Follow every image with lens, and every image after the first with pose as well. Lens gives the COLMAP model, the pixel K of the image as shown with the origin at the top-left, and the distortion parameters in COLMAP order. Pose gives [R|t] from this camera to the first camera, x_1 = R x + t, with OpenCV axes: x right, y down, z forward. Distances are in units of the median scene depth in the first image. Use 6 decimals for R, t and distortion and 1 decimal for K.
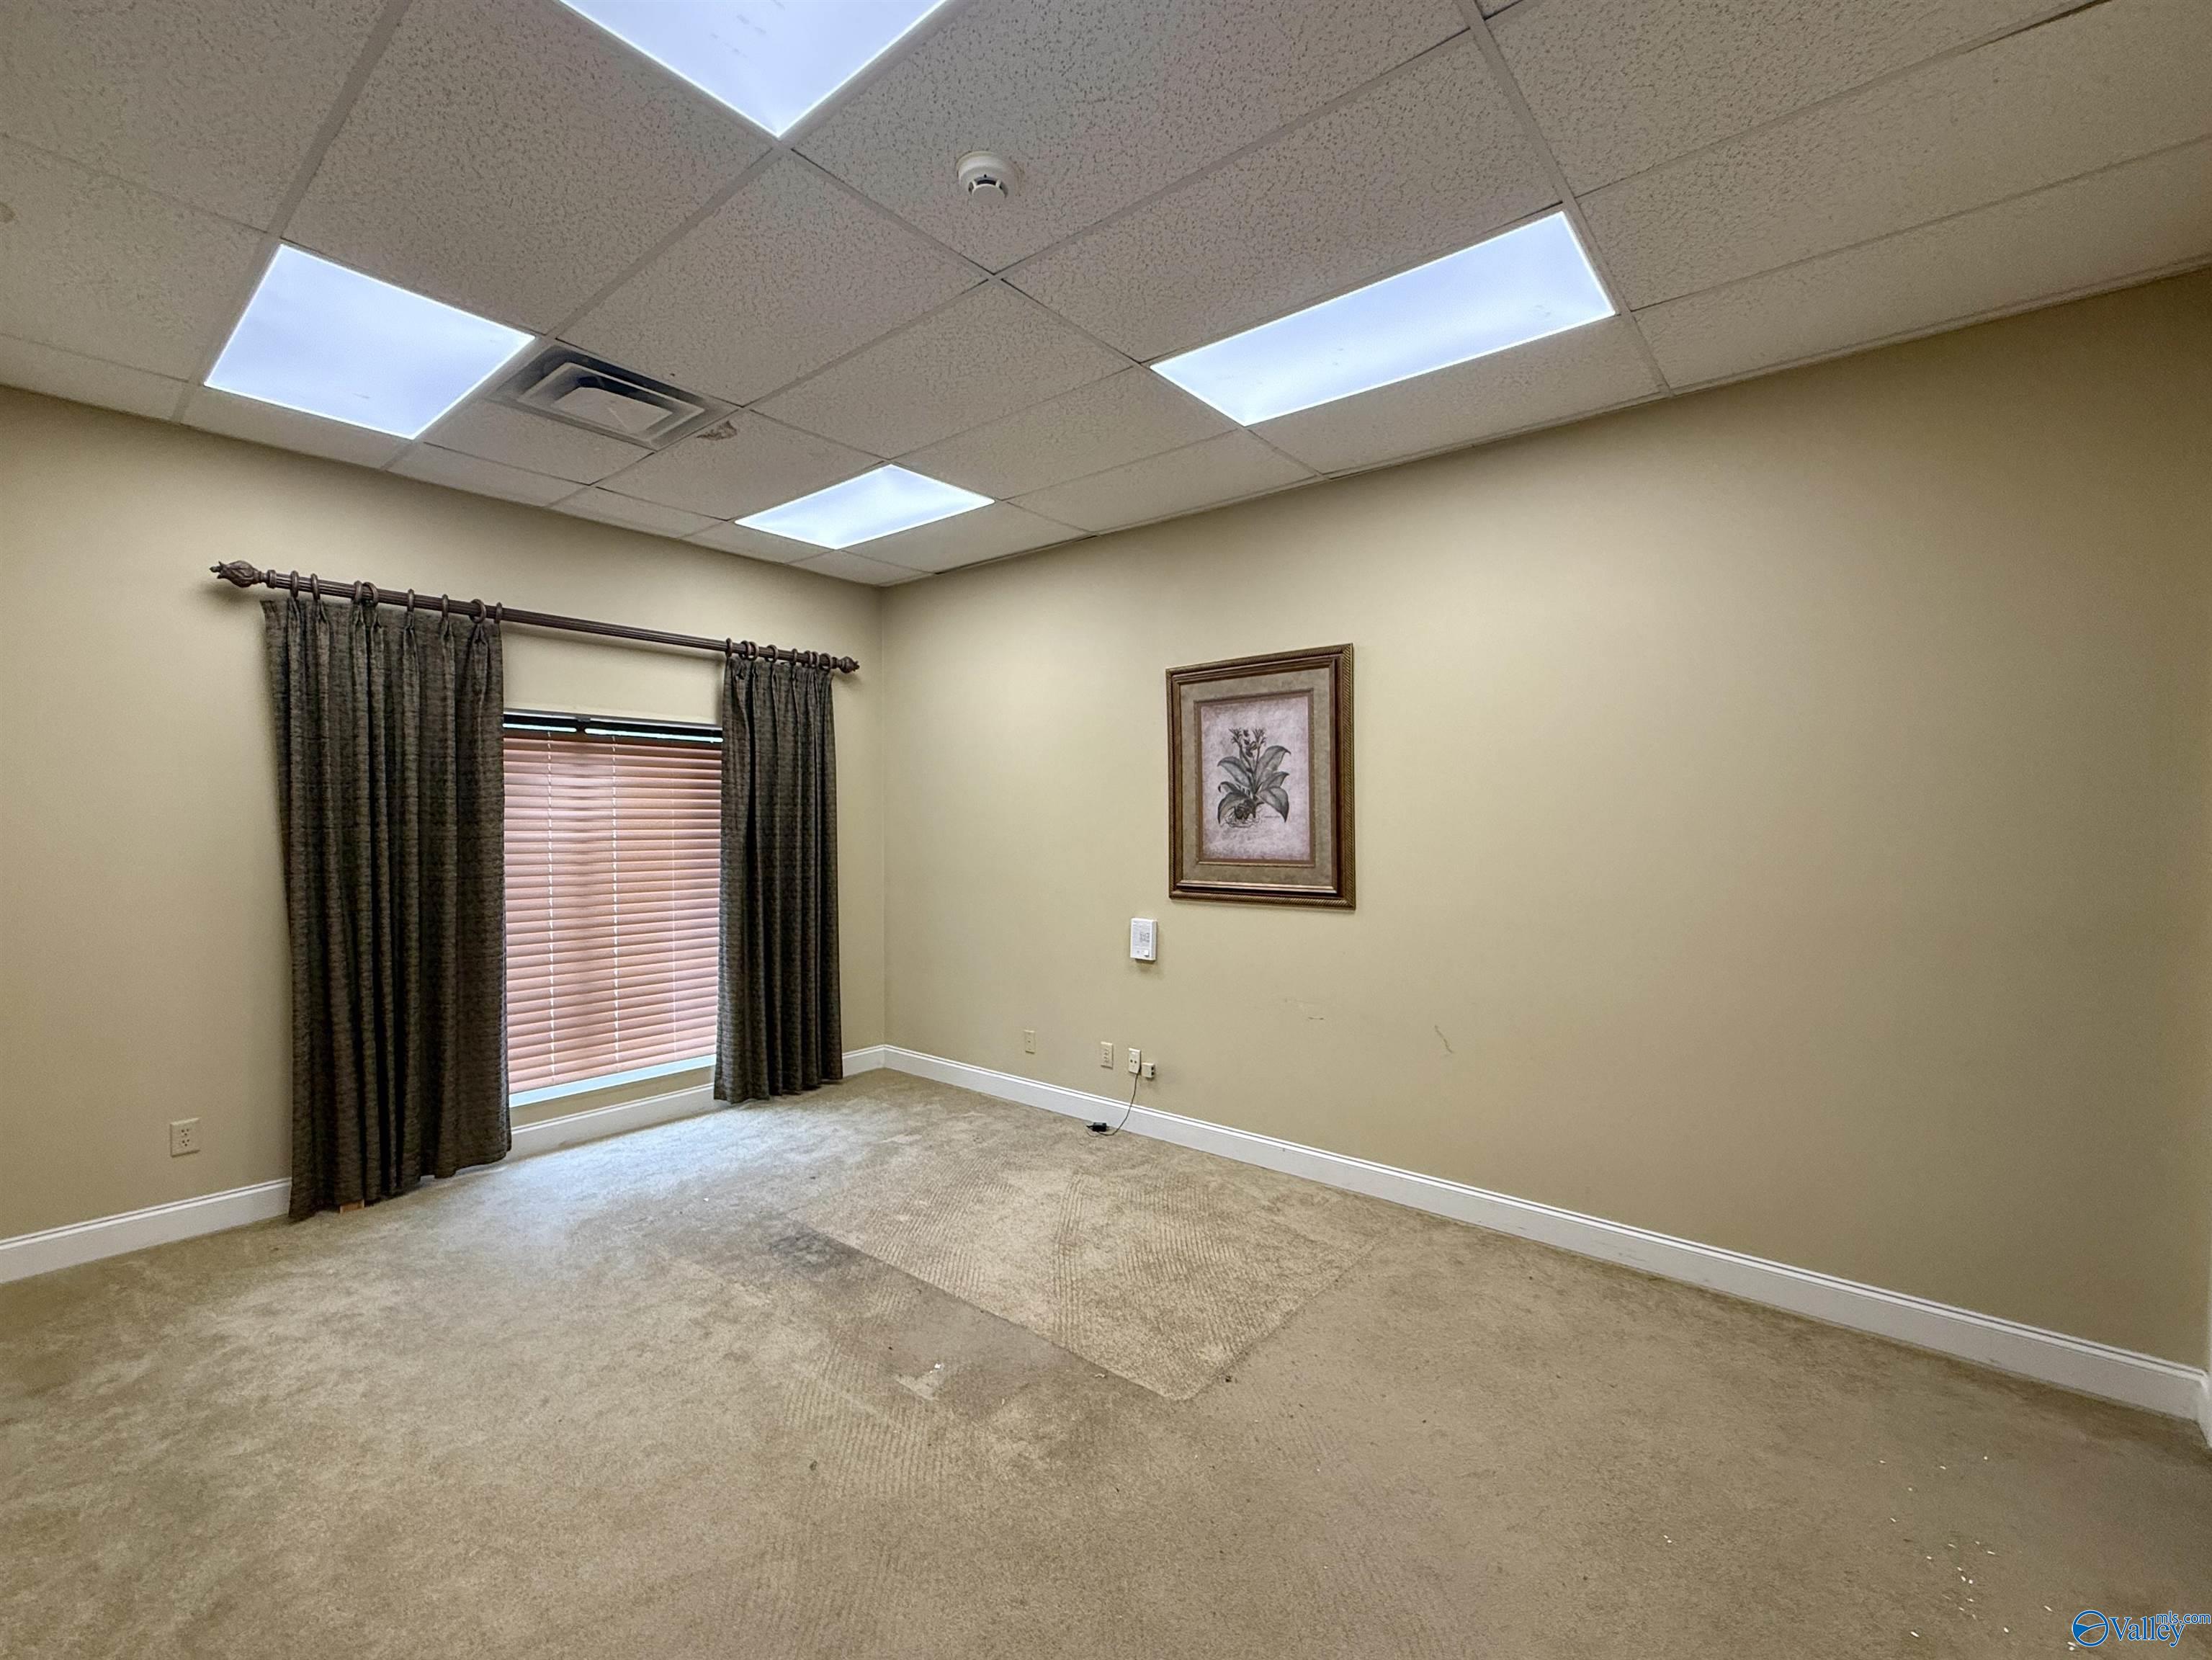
lens RADIAL K [[913.2, 0, 1134.2], [0, 913.2, 832.9], [0, 0, 1]] dist [-0.002336, -0.000193]
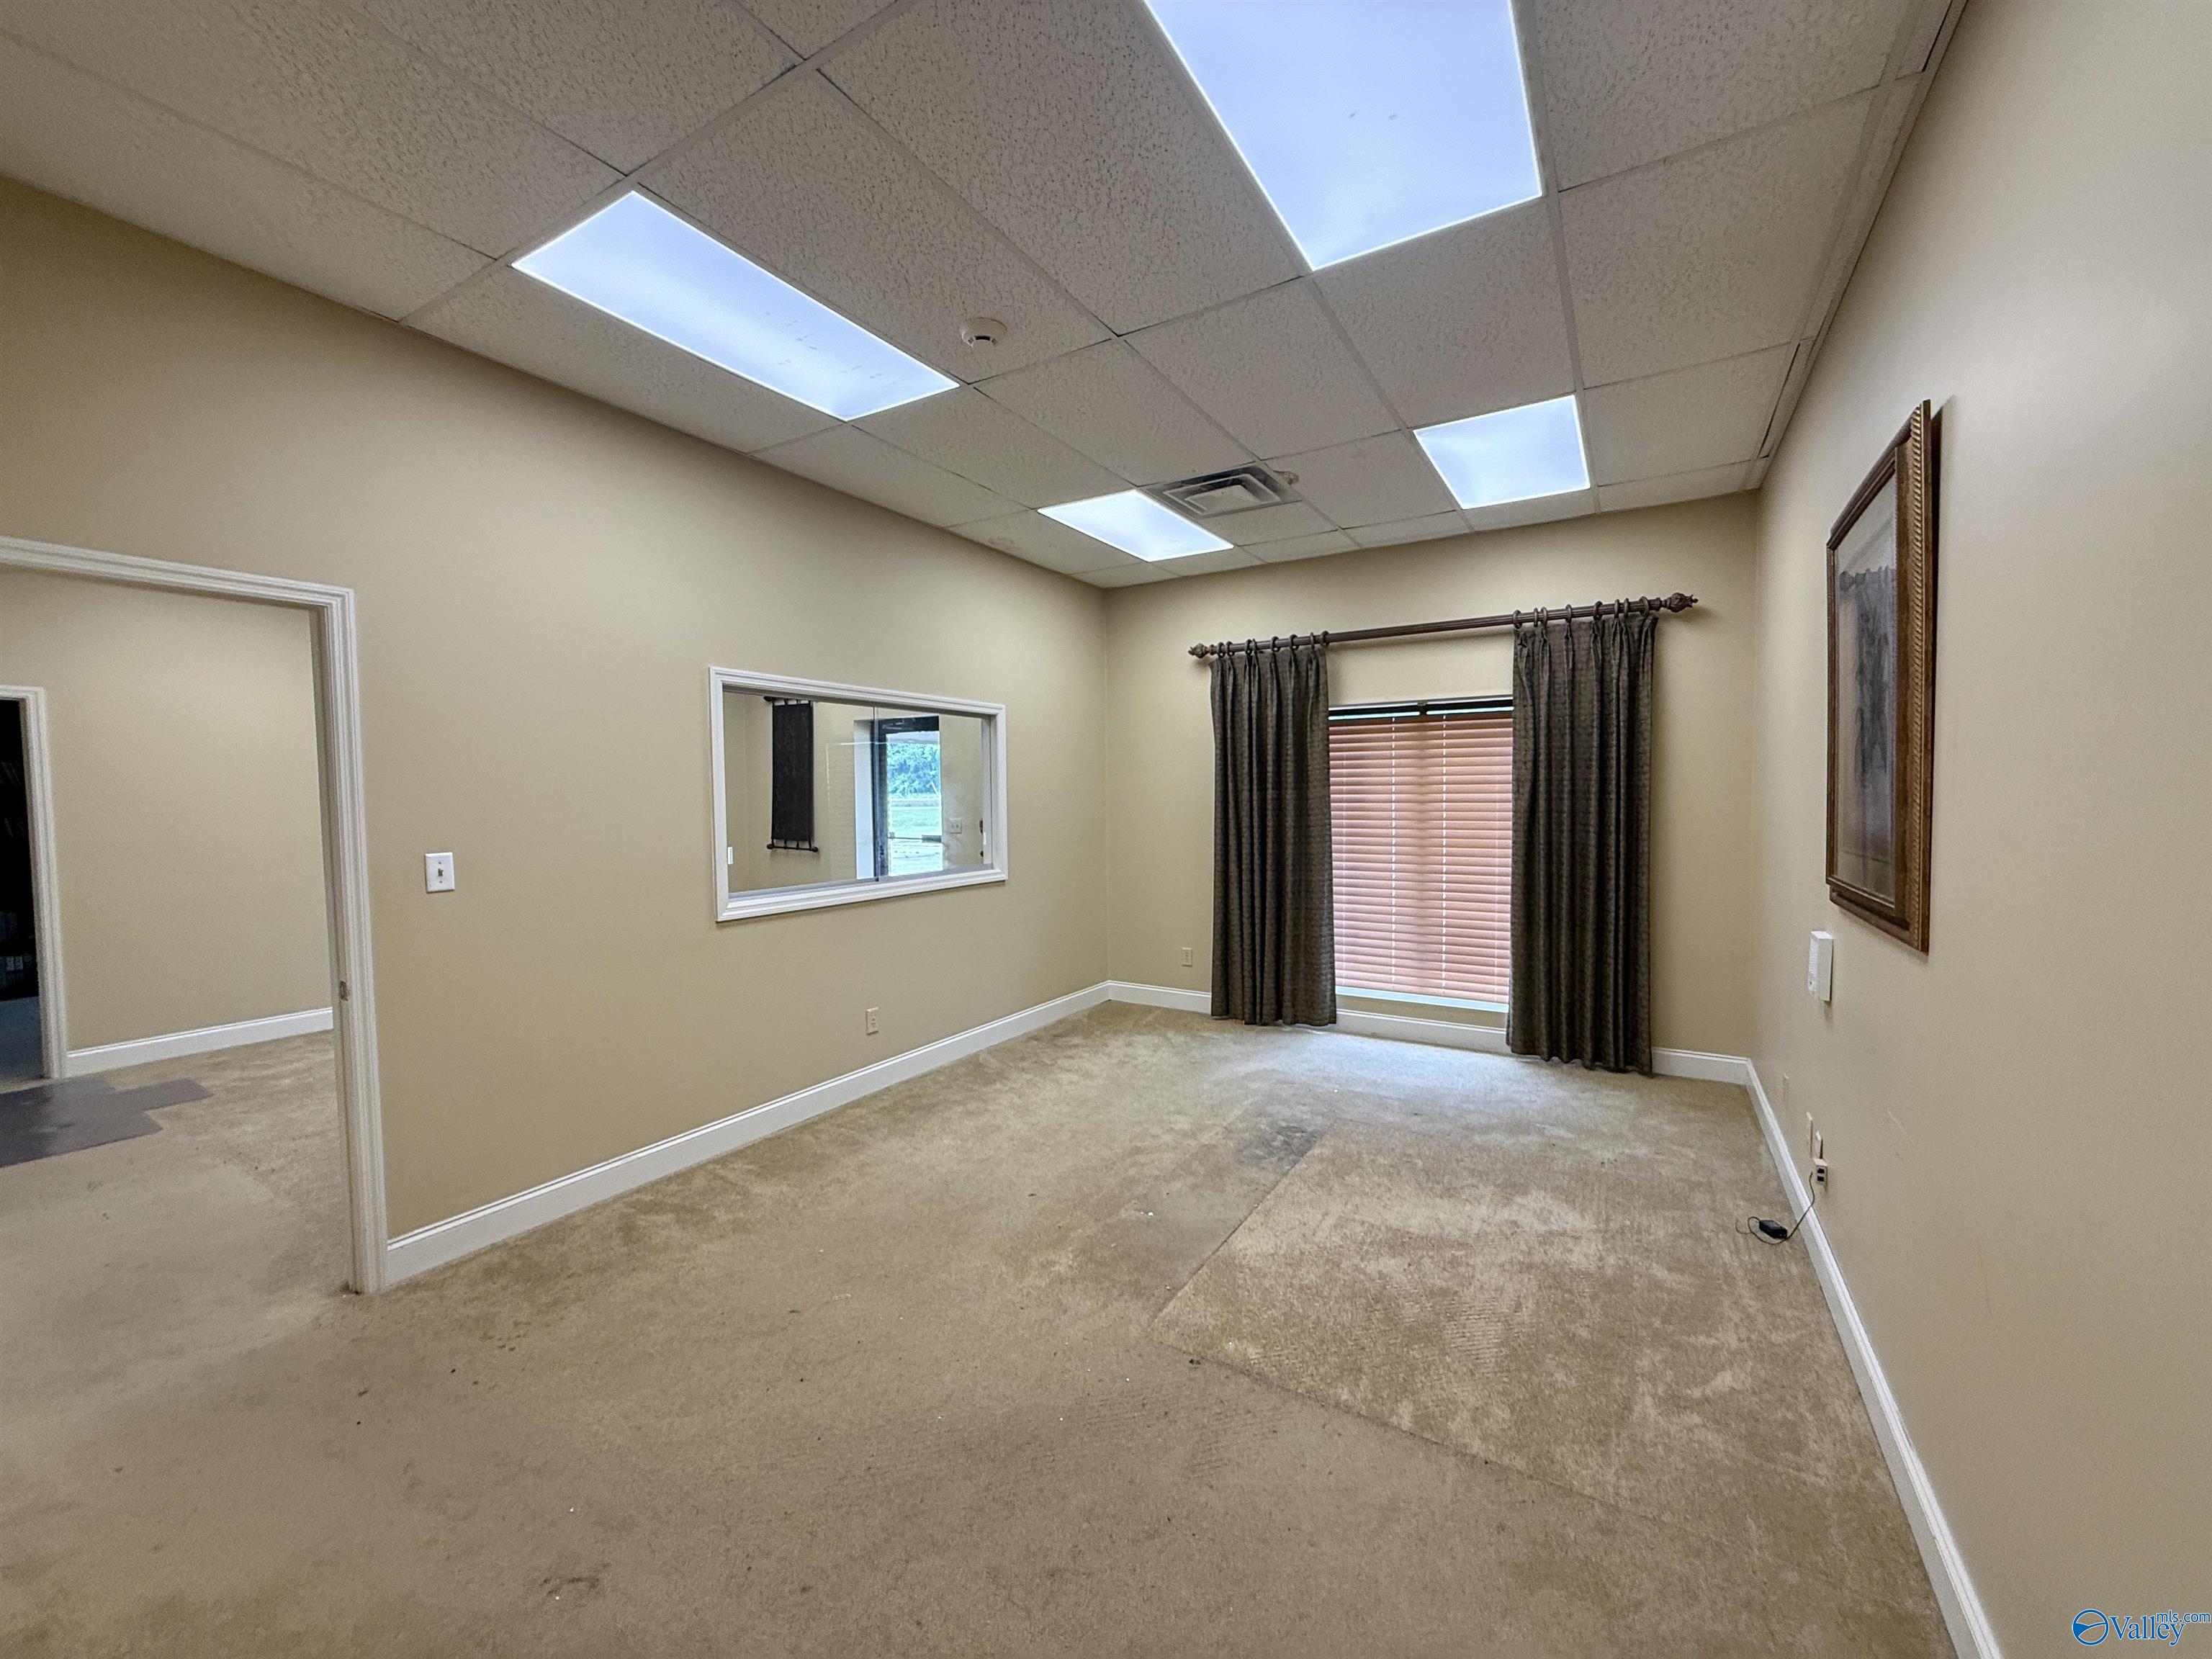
lens RADIAL K [[913.1, 0, 1134.2], [0, 913.1, 832.4], [0, 0, 1]] dist [-0.002336, -0.000193]
pose [[0.142656, 0.038802, -0.989011, 0.647457], [-0.003691, 0.999245, 0.038672, 0.002596], [0.989765, -0.001866, 0.142692, 0.504135]]
